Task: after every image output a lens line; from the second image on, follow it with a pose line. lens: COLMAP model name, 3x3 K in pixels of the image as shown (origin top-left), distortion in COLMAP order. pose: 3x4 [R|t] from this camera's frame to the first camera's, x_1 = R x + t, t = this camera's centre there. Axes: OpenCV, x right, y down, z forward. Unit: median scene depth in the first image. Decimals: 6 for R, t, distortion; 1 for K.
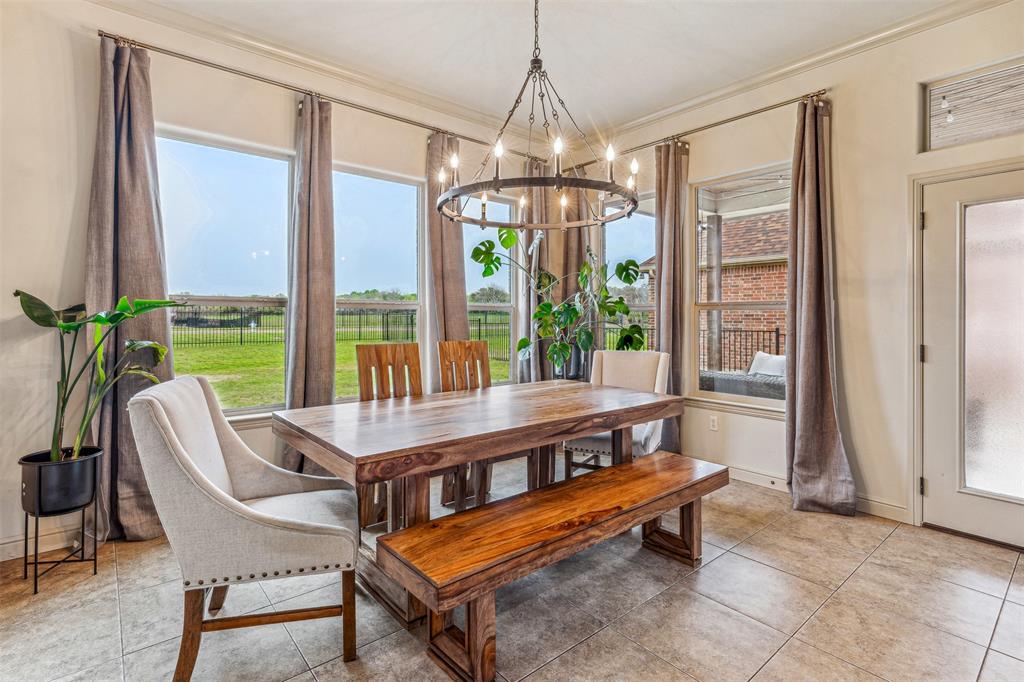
lens RADIAL K [[485.1, 0, 502.6], [0, 485.1, 317.7], [0, 0, 1]] dist [-0.002714, -0.000608]
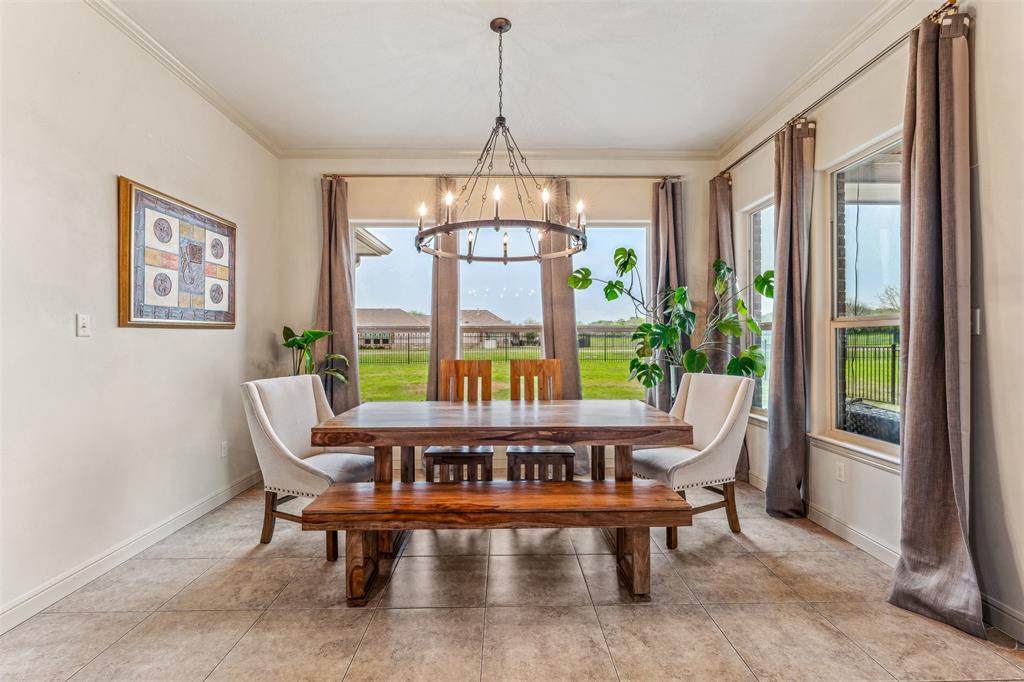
lens RADIAL K [[453.3, 0, 507.8], [0, 453.3, 337.9], [0, 0, 1]] dist [-0.003491, -0.000040]
pose [[0.784671, -0.009430, -0.619841, 0.575370], [0.006291, 0.999954, -0.007248, 0.004377], [0.619881, 0.001788, 0.784694, 0.118778]]
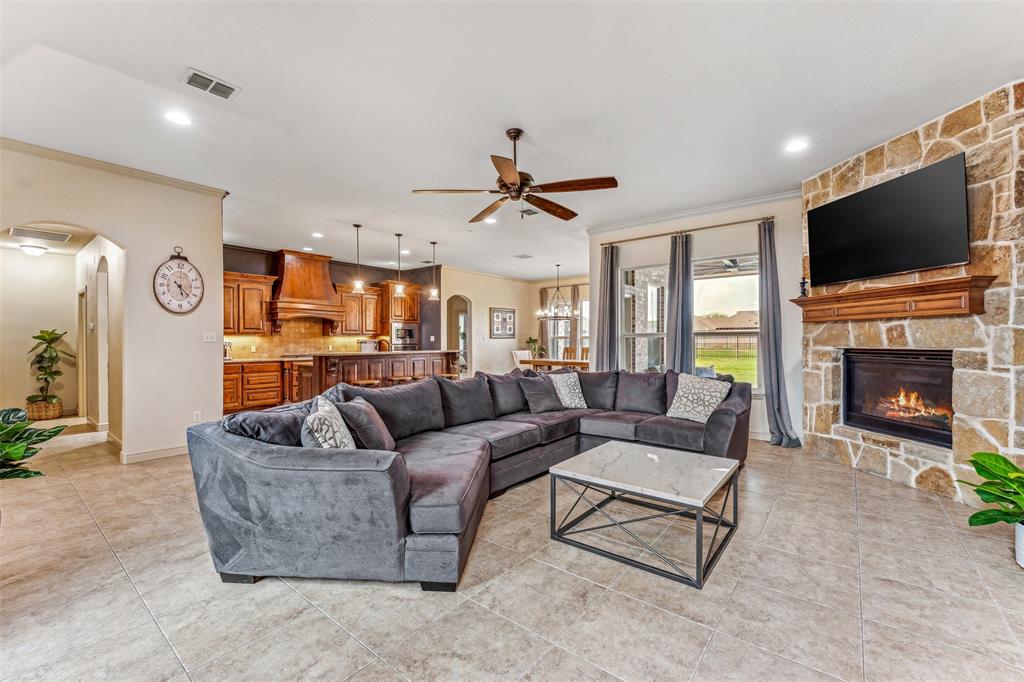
lens RADIAL K [[425.4, 0, 510.4], [0, 425.4, 340.5], [0, 0, 1]] dist [0.002443, -0.000045]
pose [[0.195339, -0.004488, -0.980726, 3.249517], [0.001556, 0.999990, -0.004266, 0.006021], [0.980735, -0.000693, 0.195344, -0.232145]]
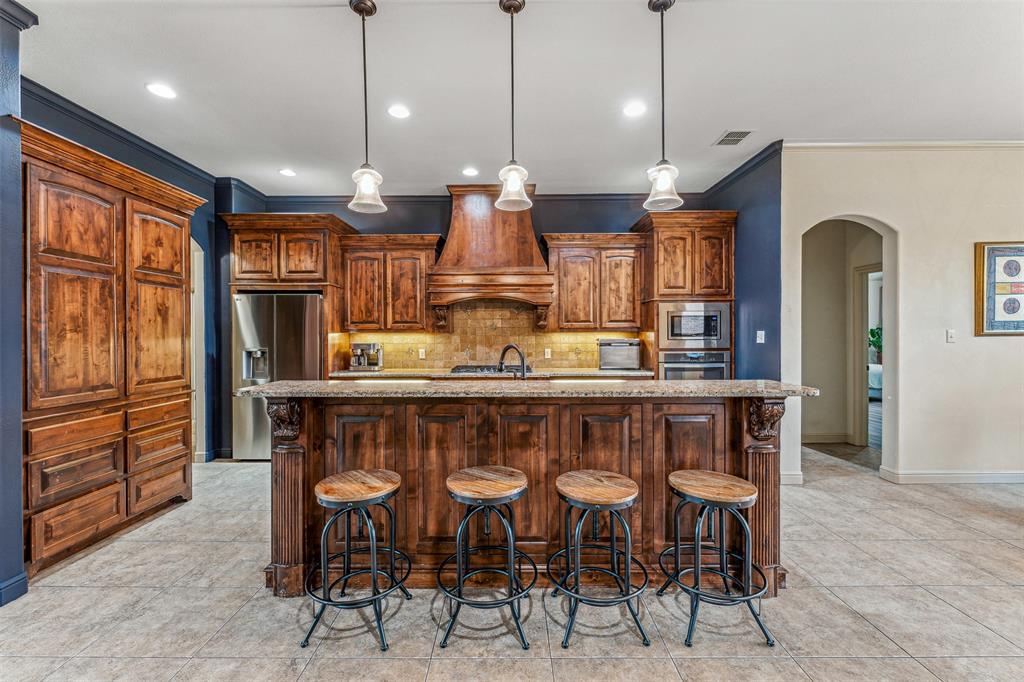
lens RADIAL K [[425.4, 0, 509.4], [0, 425.4, 336.7], [0, 0, 1]] dist [0.002443, -0.000045]
pose [[-0.641581, -0.000896, -0.767054, 1.367712], [-0.000680, 1.000000, -0.000599, -0.023106], [0.767055, 0.000137, -0.641582, 0.078503]]
